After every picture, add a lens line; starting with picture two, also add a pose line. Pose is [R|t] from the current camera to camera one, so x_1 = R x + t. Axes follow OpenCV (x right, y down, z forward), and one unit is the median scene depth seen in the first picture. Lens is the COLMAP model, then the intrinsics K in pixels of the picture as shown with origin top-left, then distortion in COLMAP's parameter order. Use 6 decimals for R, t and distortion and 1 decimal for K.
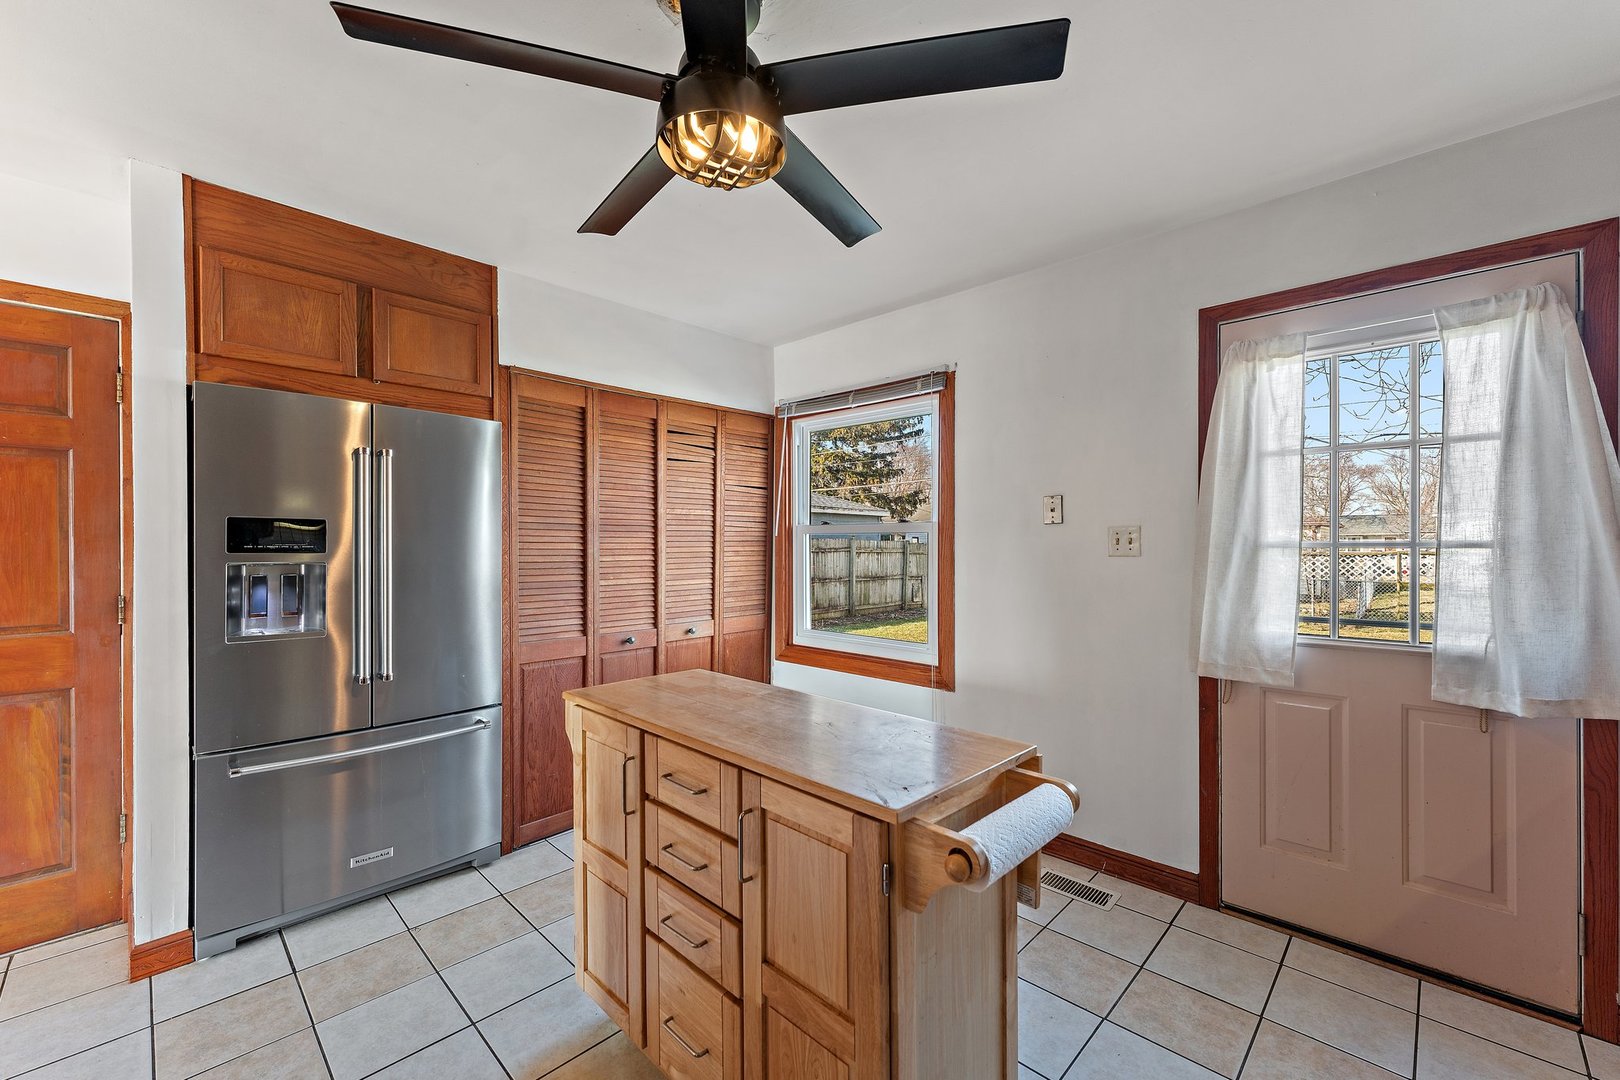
lens RADIAL K [[646.4, 0, 814.7], [0, 646.4, 536.0], [0, 0, 1]] dist [0.001450, 0.000142]
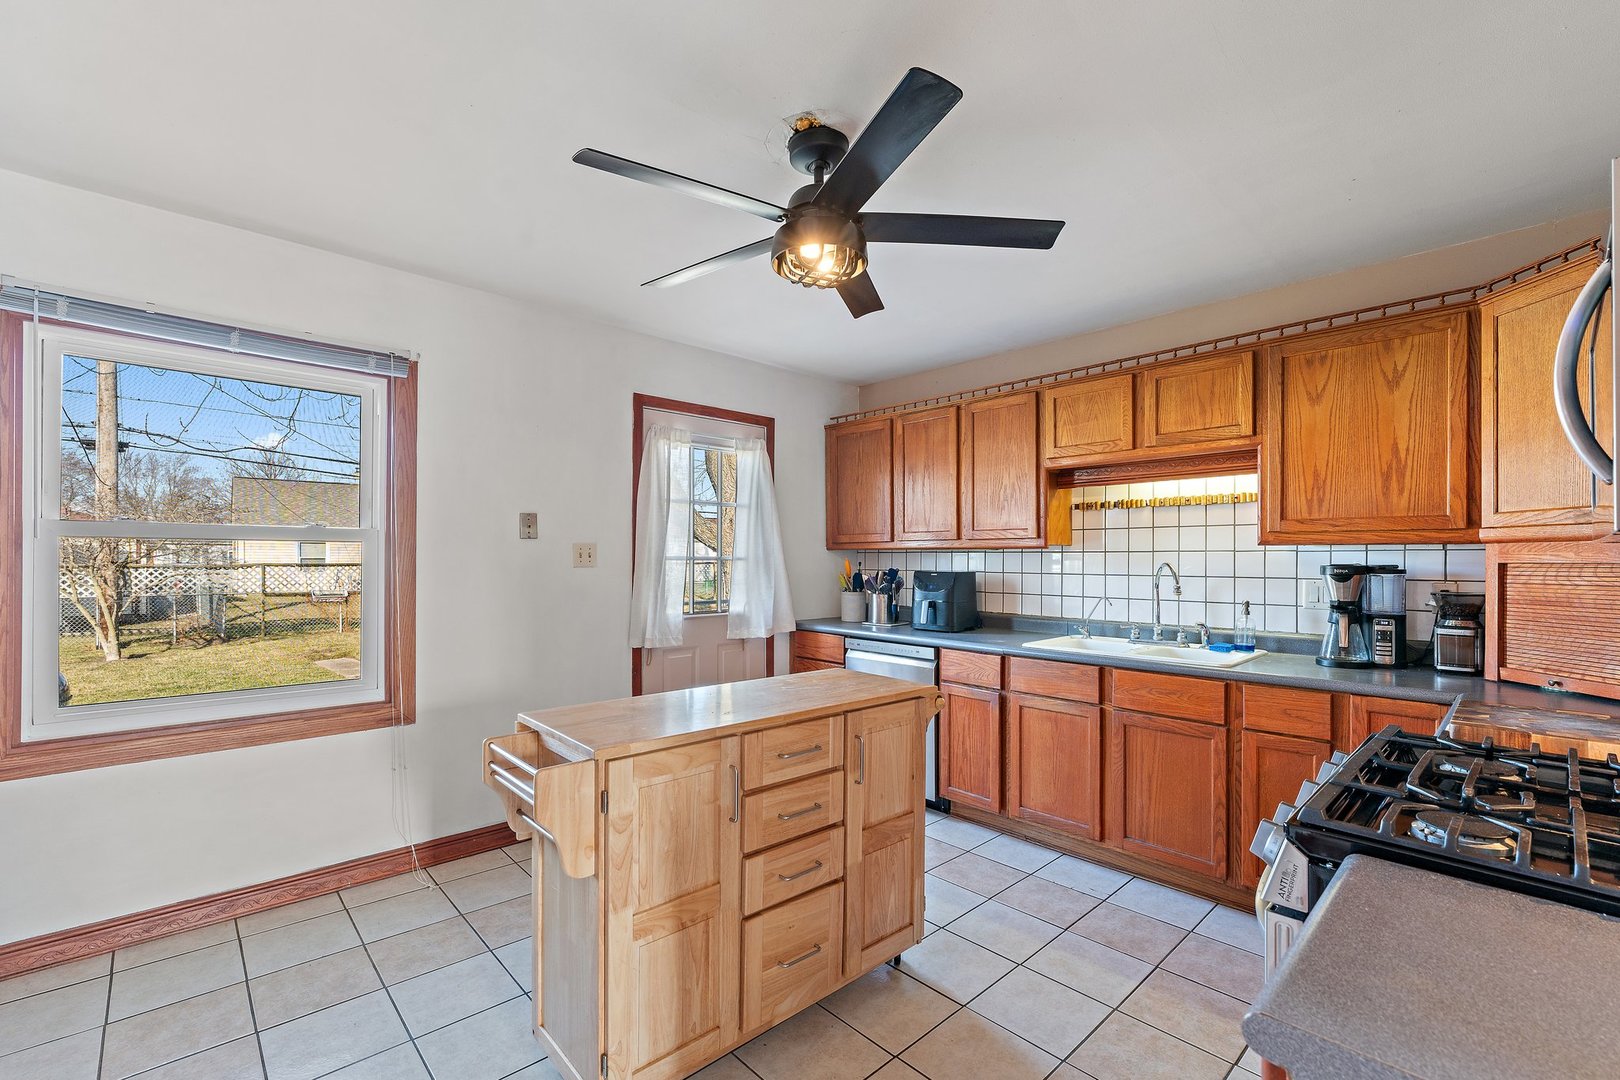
lens RADIAL K [[707.1, 0, 752.7], [0, 707.1, 559.0], [0, 0, 1]] dist [0.000537, 0.000030]
pose [[0.098780, 0.005614, 0.995093, -0.952022], [-0.013345, 0.999902, -0.004316, 0.018602], [-0.995020, -0.012854, 0.098845, 0.598053]]
